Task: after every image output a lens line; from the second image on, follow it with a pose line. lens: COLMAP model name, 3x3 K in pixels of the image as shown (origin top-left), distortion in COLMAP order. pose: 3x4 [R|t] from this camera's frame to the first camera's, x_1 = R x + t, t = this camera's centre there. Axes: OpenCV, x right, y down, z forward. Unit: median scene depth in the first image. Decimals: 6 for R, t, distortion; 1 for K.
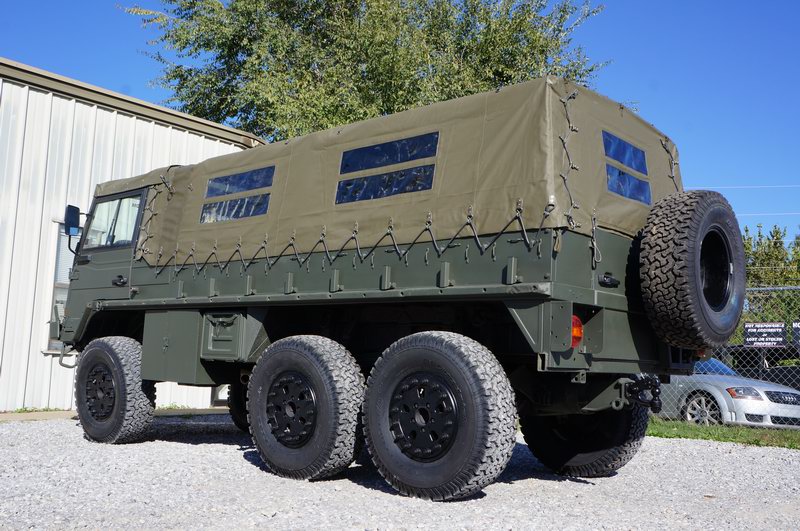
lens RADIAL K [[786.4, 0, 398.7], [0, 786.4, 264.9], [0, 0, 1]] dist [-0.003329, 0.000000]
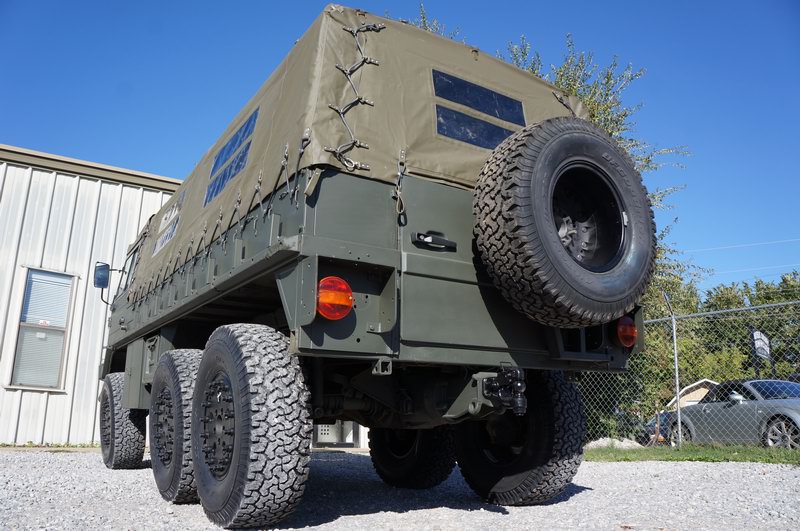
lens RADIAL K [[614.3, 0, 399.9], [0, 614.3, 267.8], [0, 0, 1]] dist [-0.109990, 0.026503]
pose [[0.961090, -0.094776, -0.259467, 0.381109], [0.062593, 0.989586, -0.129620, 0.119109], [0.269050, 0.108336, 0.957014, 0.412520]]
